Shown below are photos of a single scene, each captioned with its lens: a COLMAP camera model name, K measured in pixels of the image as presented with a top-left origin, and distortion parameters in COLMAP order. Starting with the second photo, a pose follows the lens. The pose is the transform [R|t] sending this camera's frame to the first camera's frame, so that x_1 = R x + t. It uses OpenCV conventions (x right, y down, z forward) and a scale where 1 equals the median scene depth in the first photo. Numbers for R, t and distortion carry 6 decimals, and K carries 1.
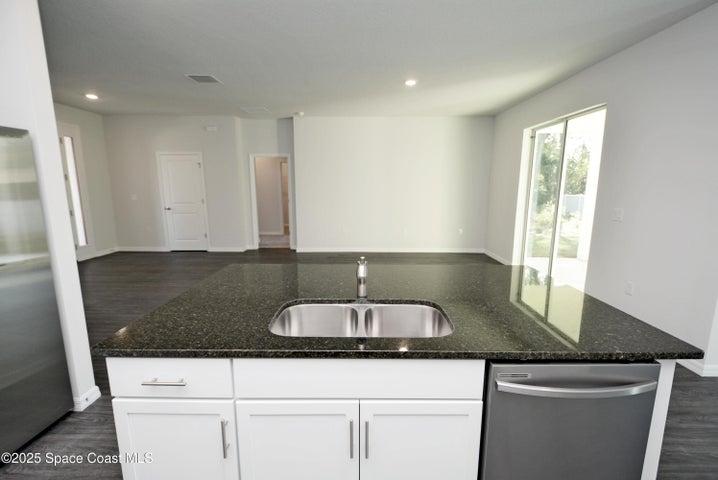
lens RADIAL K [[314.6, 0, 360.7], [0, 314.6, 235.3], [0, 0, 1]] dist [-0.000305, -0.002454]
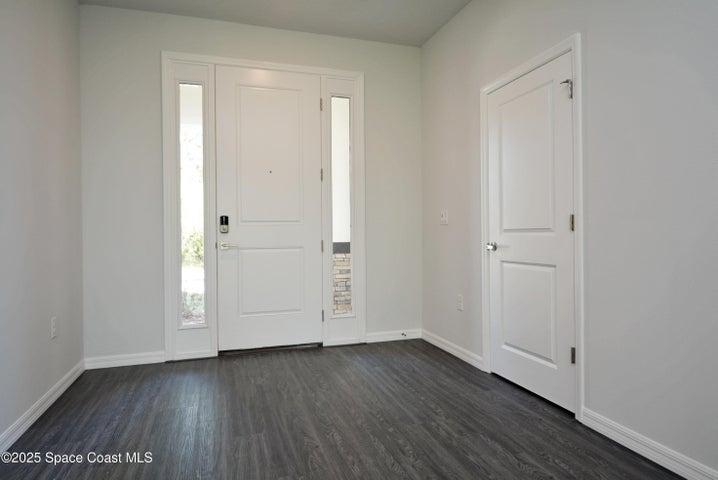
lens RADIAL K [[433.5, 0, 360.5], [0, 433.5, 242.2], [0, 0, 1]] dist [-0.009487, -0.003649]
pose [[0.334789, 0.015720, -0.942162, -0.229561], [-0.143739, 0.989012, -0.034575, -0.056190], [0.931266, 0.147000, 0.333370, 0.741744]]
